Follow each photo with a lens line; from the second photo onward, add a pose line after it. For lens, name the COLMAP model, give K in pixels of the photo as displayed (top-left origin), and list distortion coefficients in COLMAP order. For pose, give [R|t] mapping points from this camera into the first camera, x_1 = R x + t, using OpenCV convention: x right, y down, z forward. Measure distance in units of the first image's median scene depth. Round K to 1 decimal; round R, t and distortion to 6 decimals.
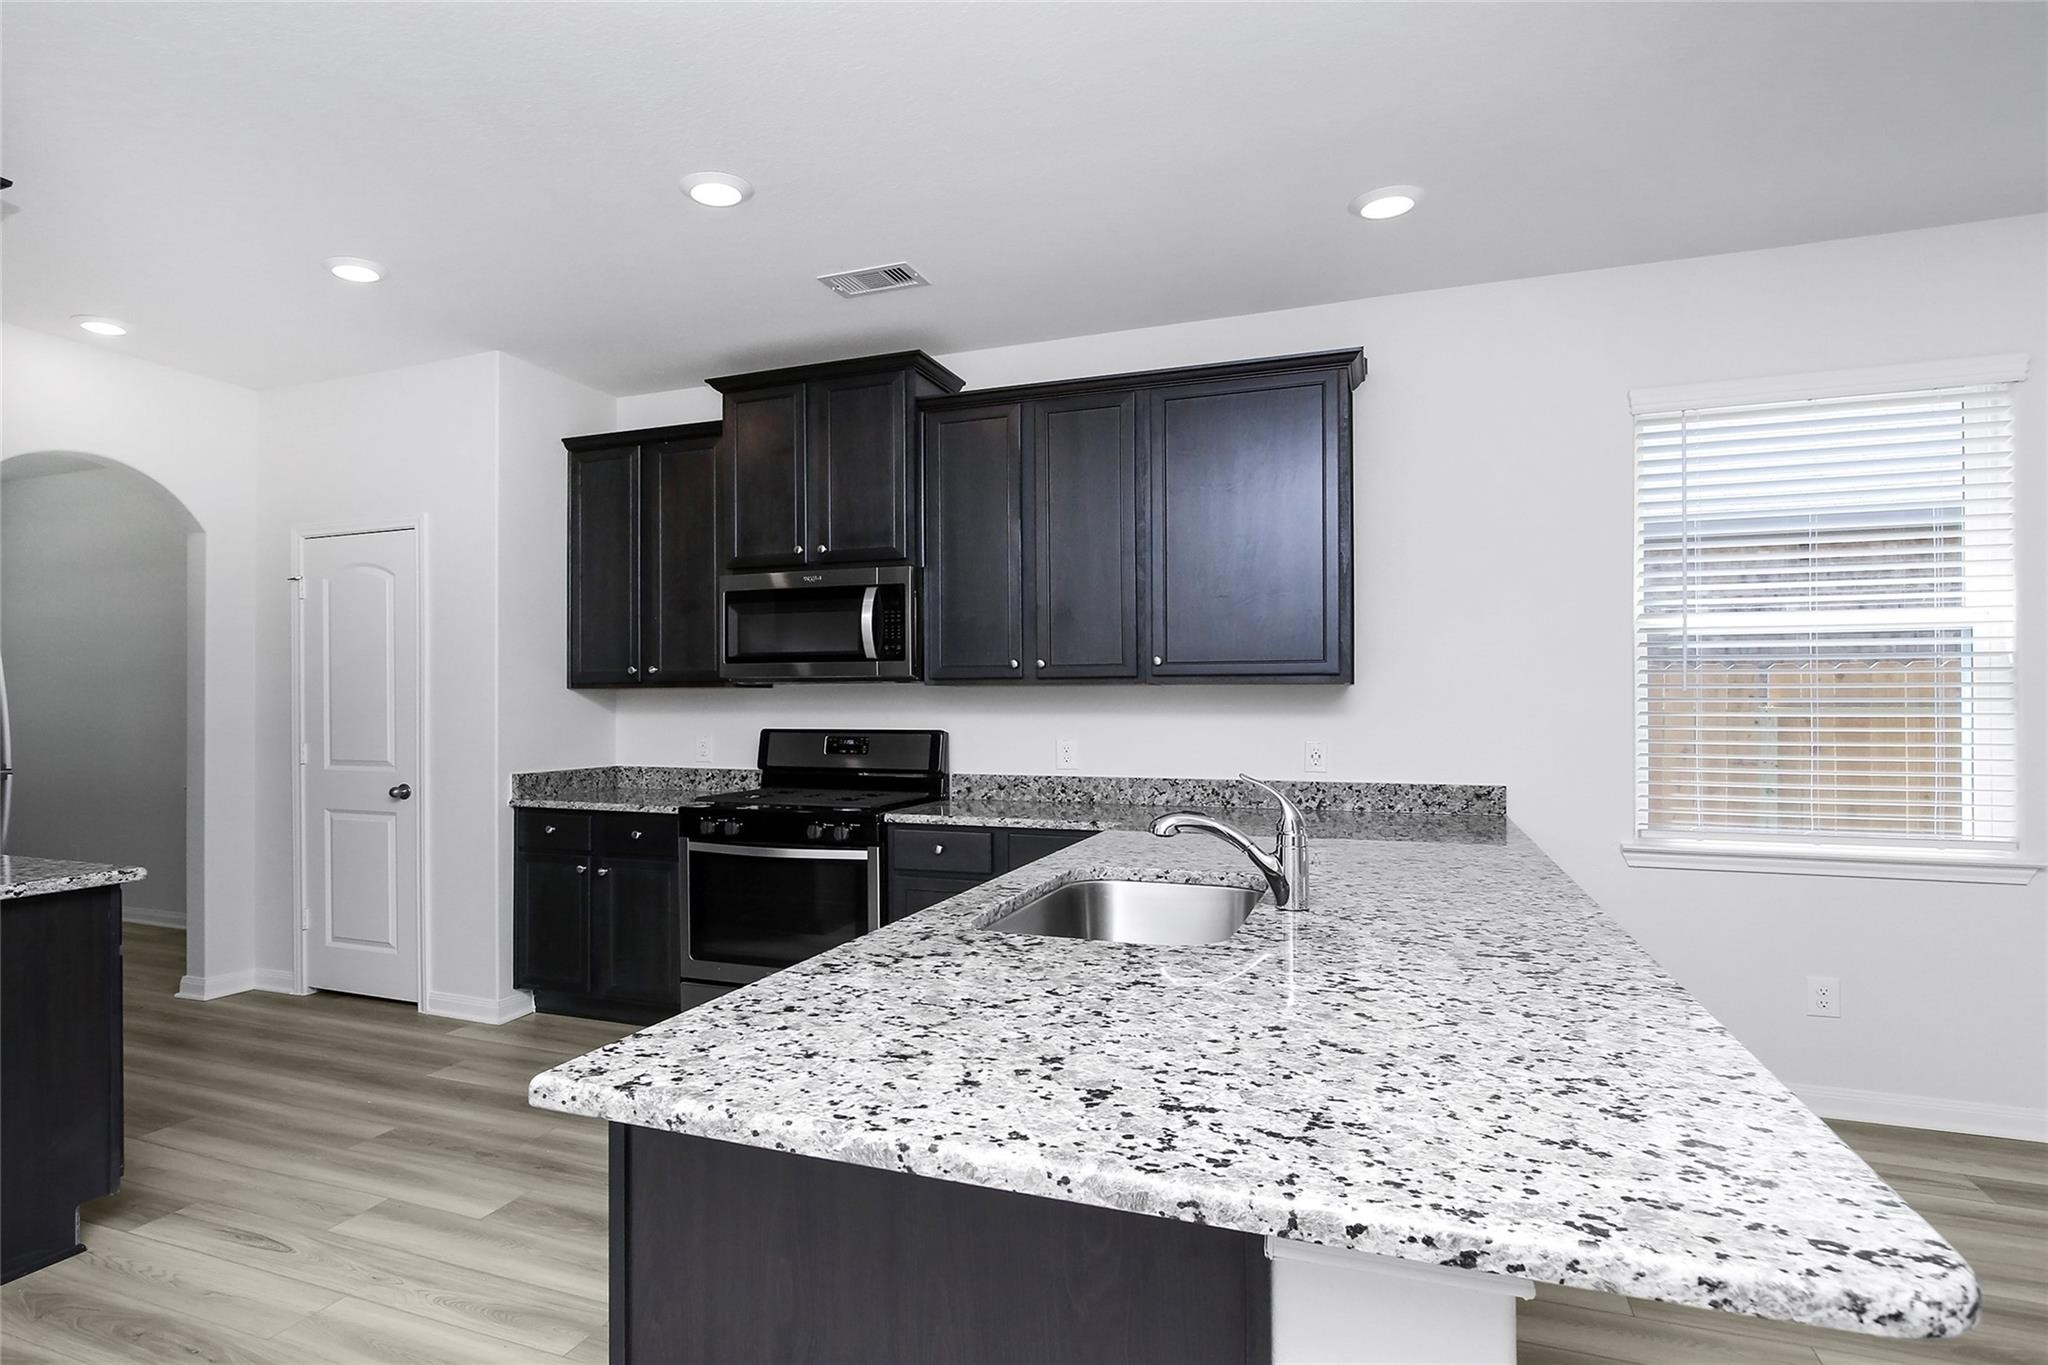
lens RADIAL K [[1108.5, 0, 952.3], [0, 1108.5, 677.9], [0, 0, 1]] dist [-0.006971, 0.000656]
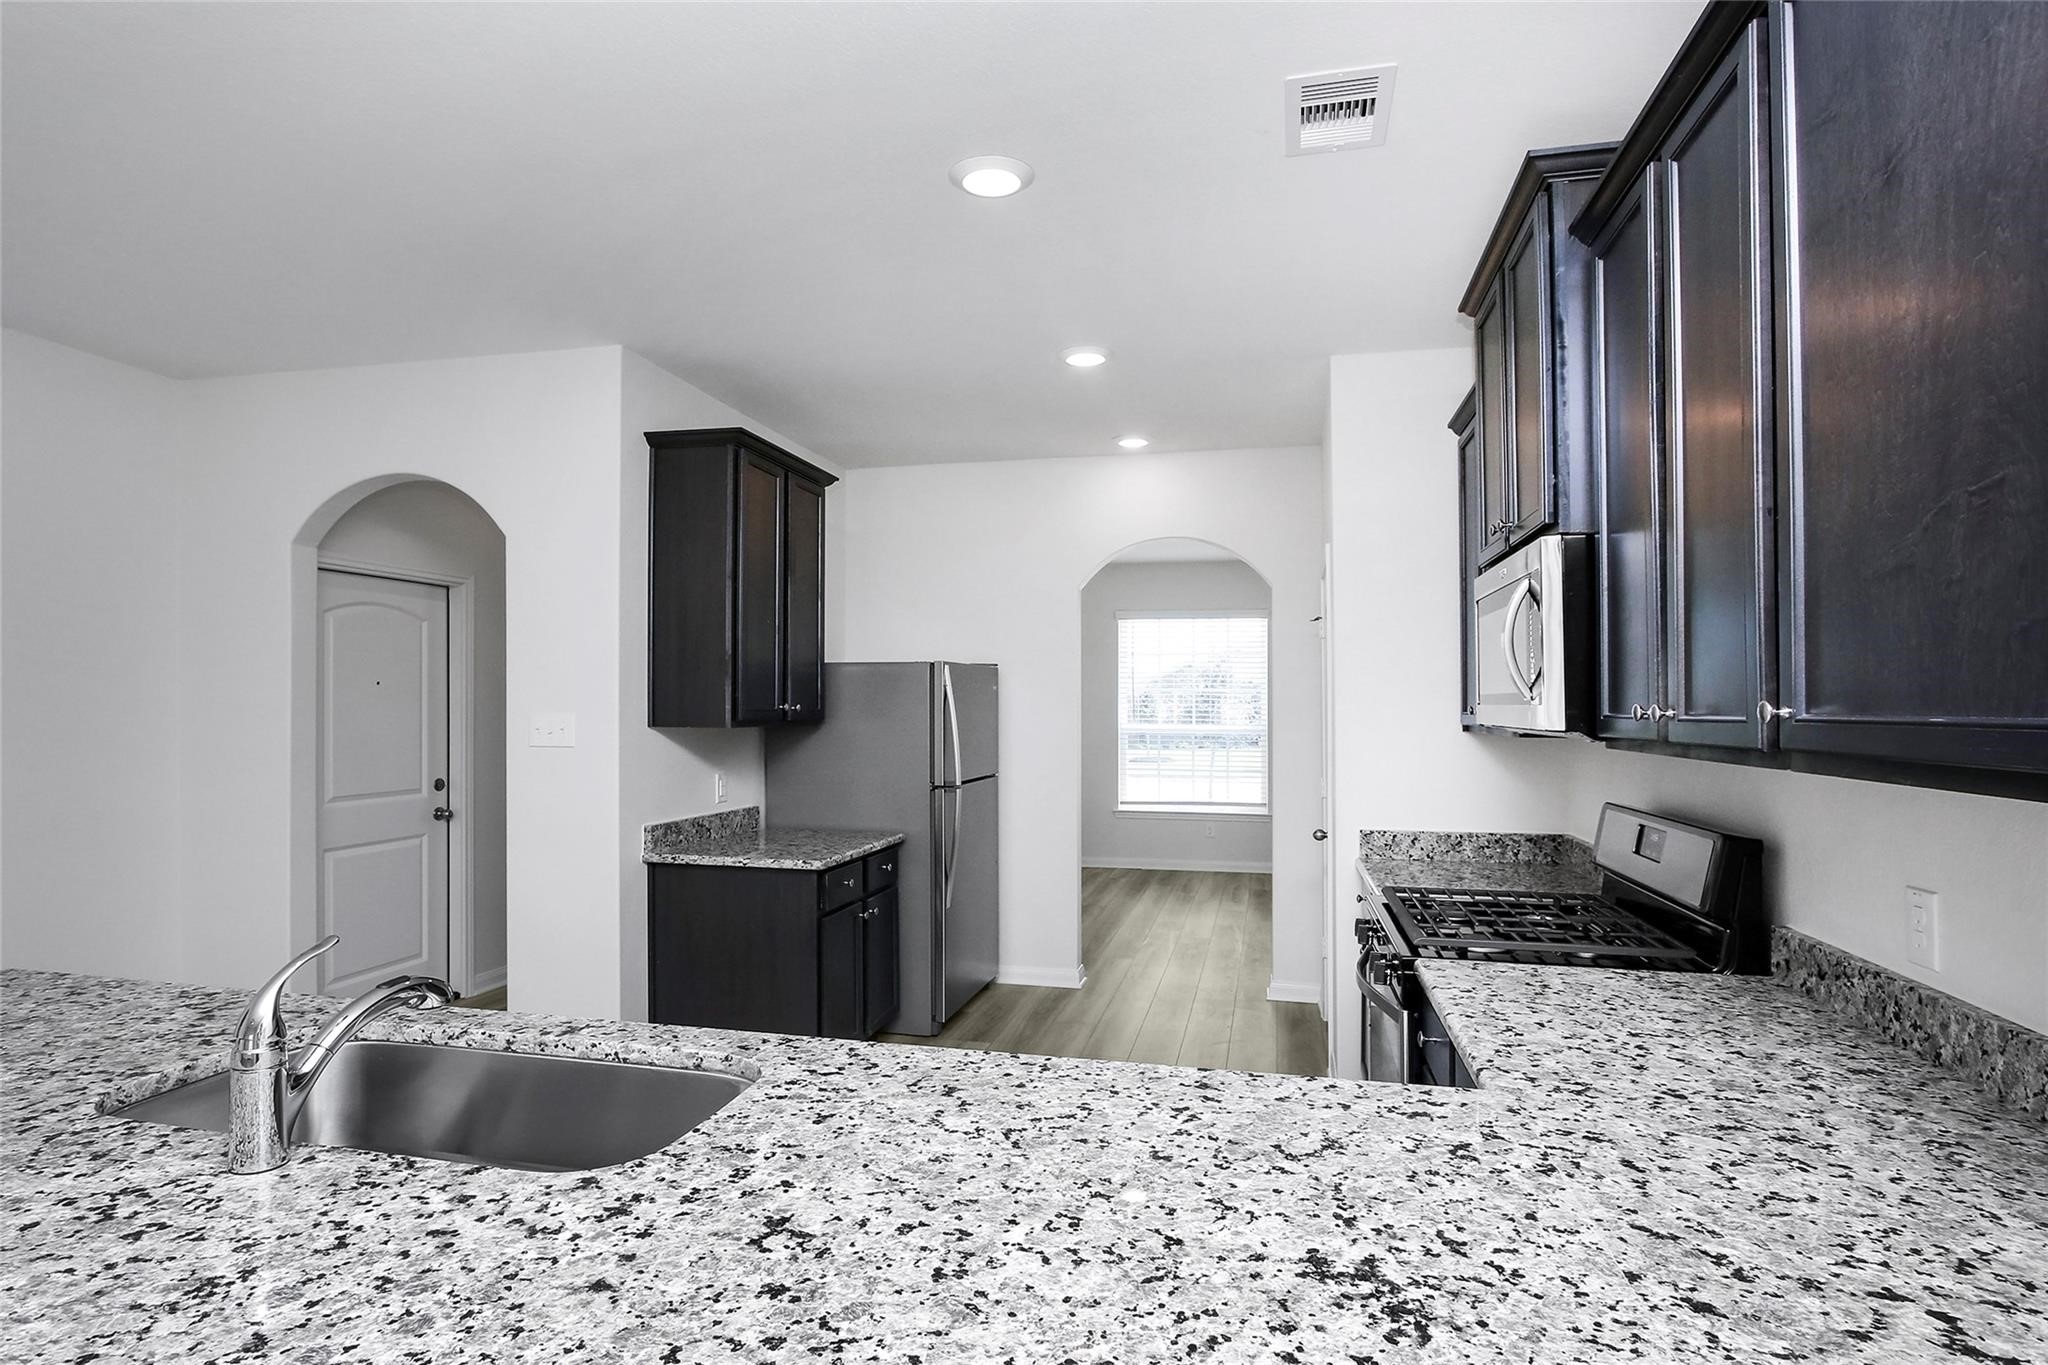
lens RADIAL K [[1126.6, 0, 1006.9], [0, 1126.6, 686.7], [0, 0, 1]] dist [-0.015300, 0.000395]
pose [[0.151185, -0.014466, -0.988400, 0.465132], [0.018054, 0.999767, -0.011871, -0.021481], [0.988341, -0.016050, 0.151411, 0.618933]]
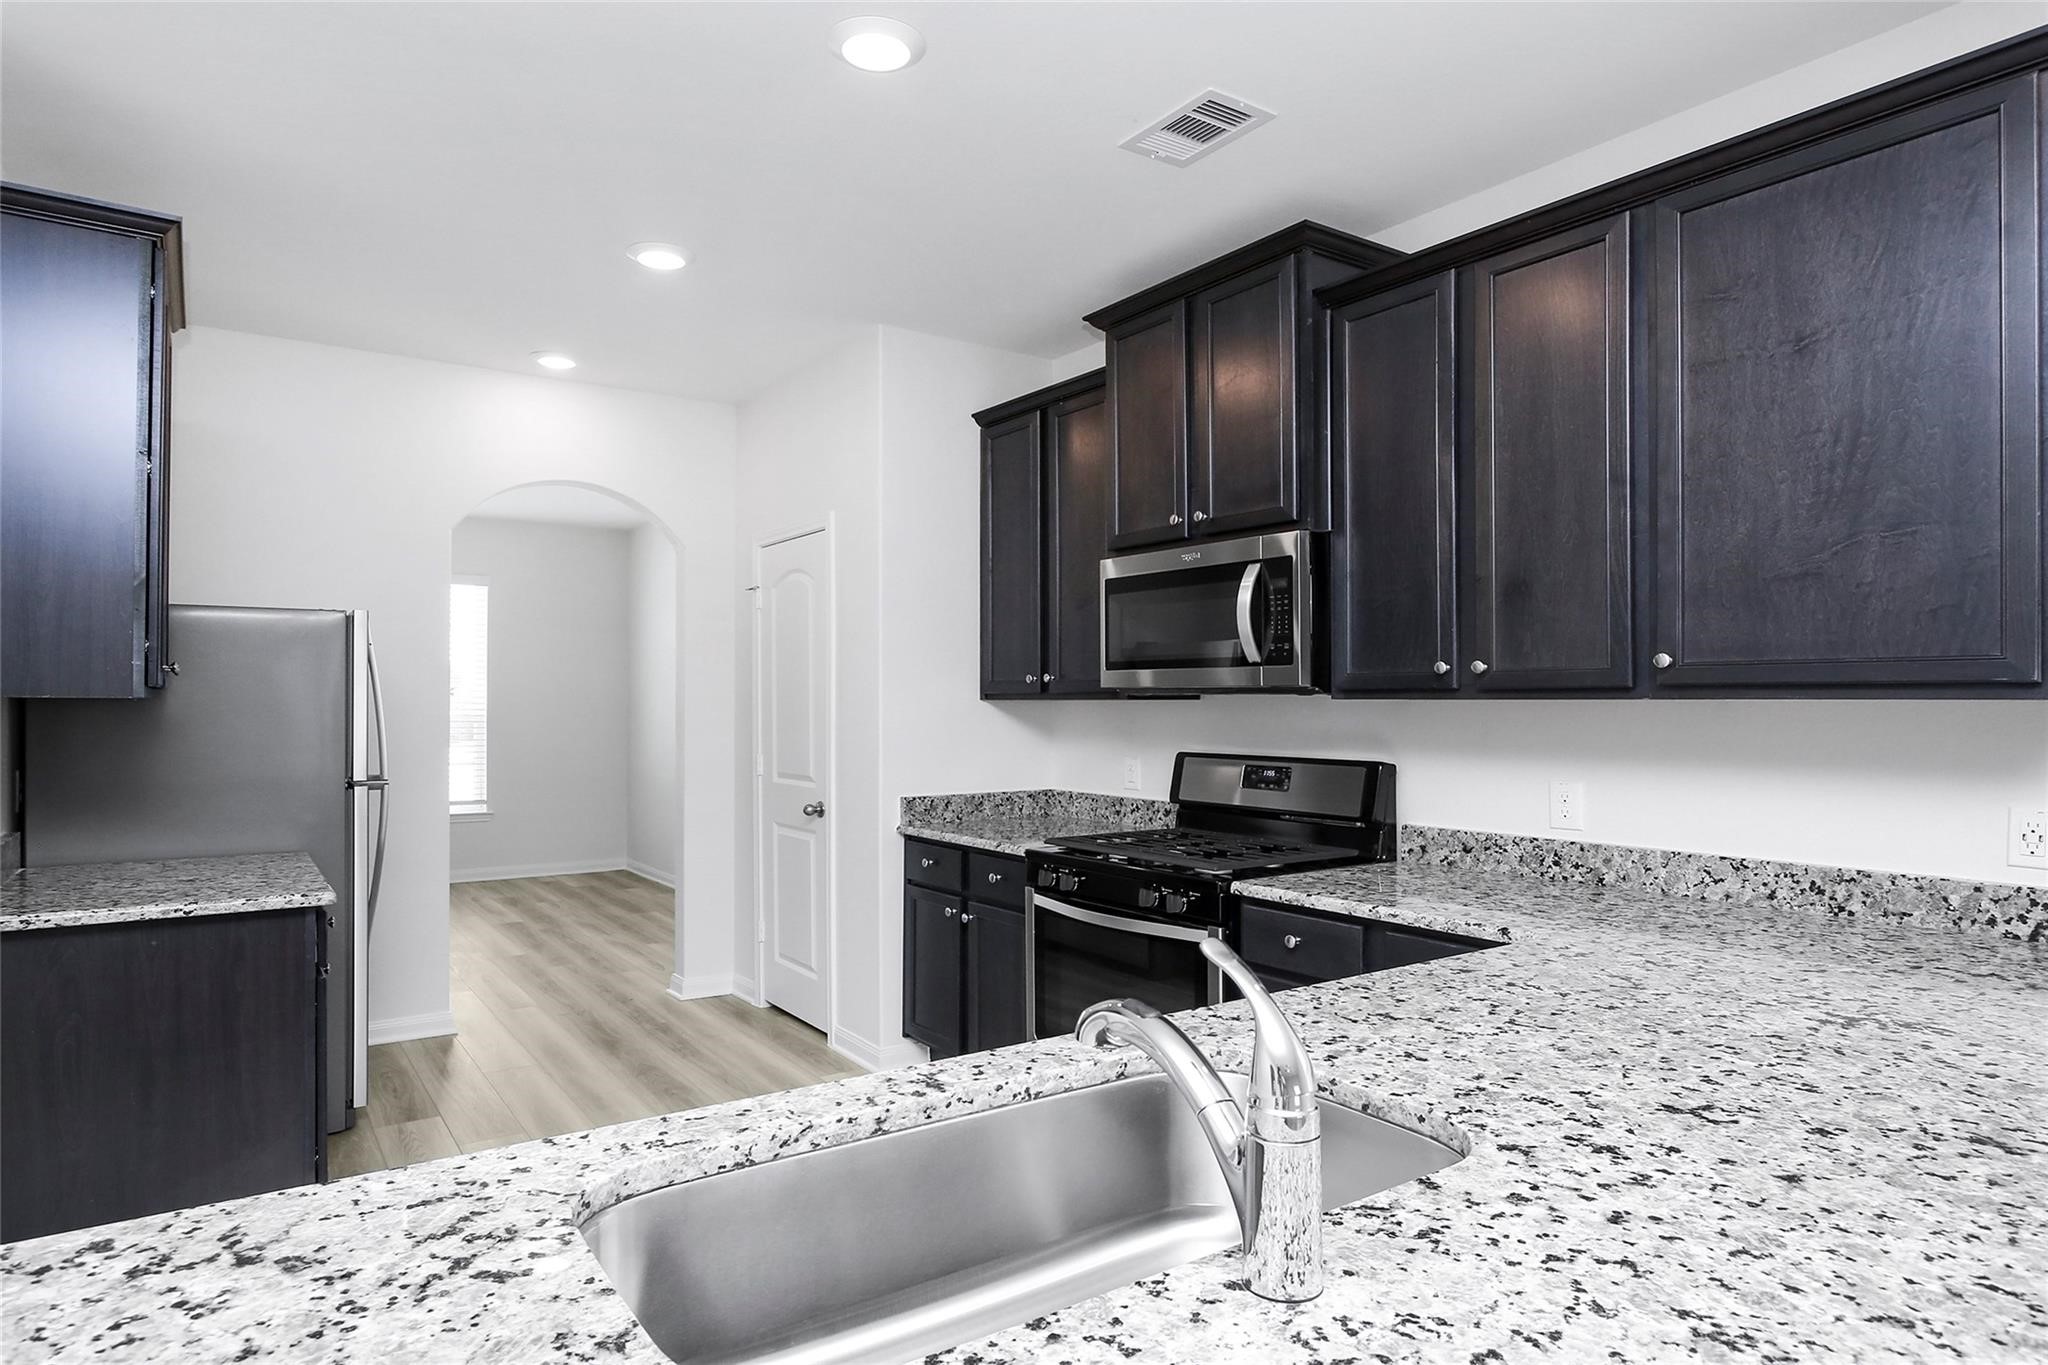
lens RADIAL K [[1183.7, 0, 1027.5], [0, 1183.7, 686.7], [0, 0, 1]] dist [-0.017116, 0.004654]
pose [[0.845427, -0.003866, -0.534077, 0.208454], [0.009015, 0.999935, 0.007033, -0.007976], [0.534015, -0.010760, 0.845407, 0.261623]]
